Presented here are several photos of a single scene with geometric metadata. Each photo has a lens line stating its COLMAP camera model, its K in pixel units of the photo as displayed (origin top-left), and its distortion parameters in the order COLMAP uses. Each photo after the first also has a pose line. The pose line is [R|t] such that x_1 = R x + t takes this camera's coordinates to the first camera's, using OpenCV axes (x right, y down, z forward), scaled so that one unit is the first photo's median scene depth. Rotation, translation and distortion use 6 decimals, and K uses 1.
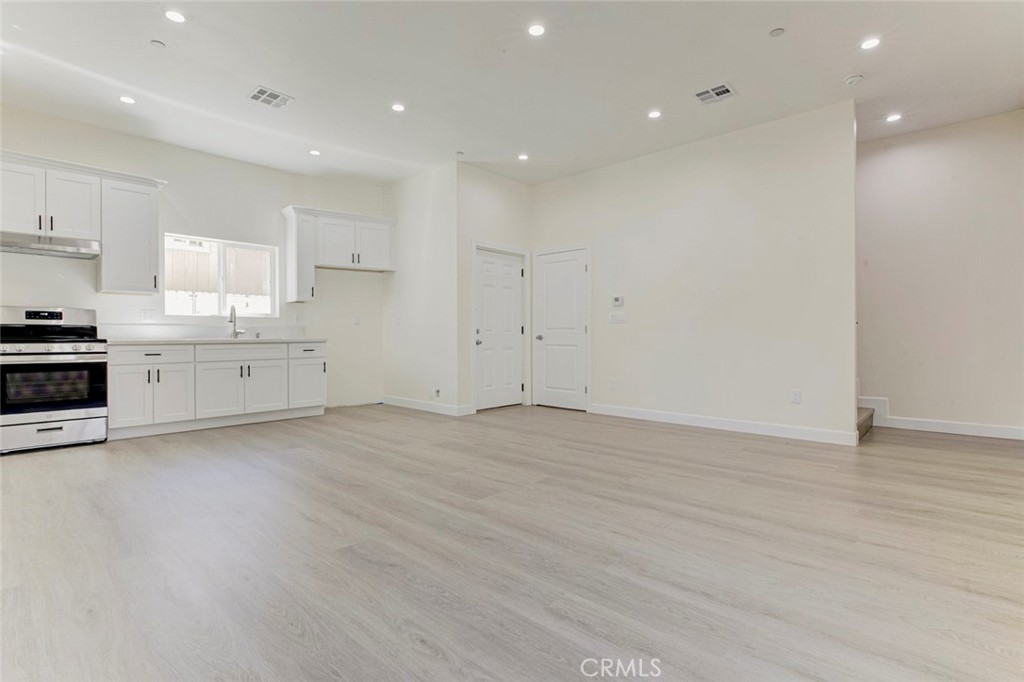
lens RADIAL K [[486.0, 0, 512.0], [0, 486.0, 341.0], [0, 0, 1]] dist [-0.000989, -0.000277]
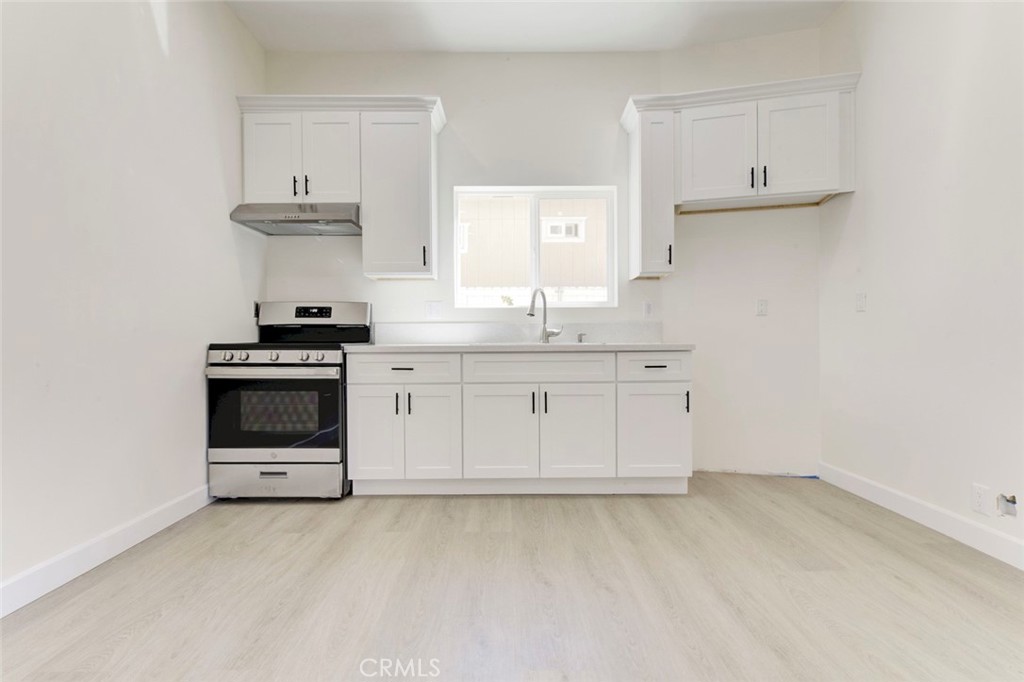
lens RADIAL K [[482.1, 0, 513.2], [0, 482.1, 343.9], [0, 0, 1]] dist [0.000594, -0.000034]
pose [[0.688133, 0.004382, -0.725571, -0.168000], [-0.005764, 0.999983, 0.000573, -0.004443], [0.725562, 0.003788, 0.688147, 0.589504]]
